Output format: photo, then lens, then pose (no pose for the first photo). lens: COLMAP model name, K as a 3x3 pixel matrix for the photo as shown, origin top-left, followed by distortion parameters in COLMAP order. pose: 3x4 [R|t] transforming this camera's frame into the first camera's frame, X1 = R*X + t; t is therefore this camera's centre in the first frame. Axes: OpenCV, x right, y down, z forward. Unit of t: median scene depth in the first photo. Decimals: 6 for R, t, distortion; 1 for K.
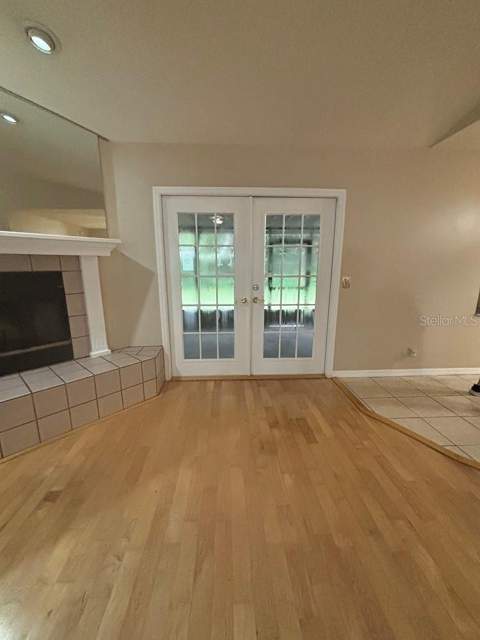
lens RADIAL K [[258.5, 0, 241.6], [0, 258.5, 320.3], [0, 0, 1]] dist [-0.009011, 0.001121]
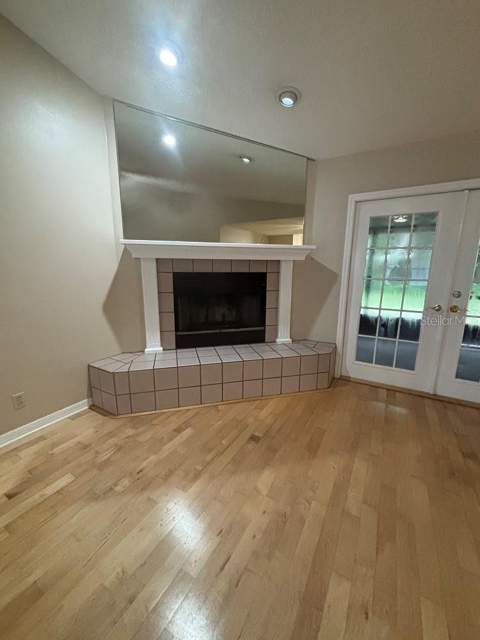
lens RADIAL K [[258.5, 0, 238.5], [0, 258.5, 319.9], [0, 0, 1]] dist [-0.009011, 0.001121]
pose [[0.829033, 0.115775, -0.547084, -0.078845], [-0.120880, 0.992305, 0.026817, 0.023215], [0.545979, 0.043899, 0.836648, -0.121456]]
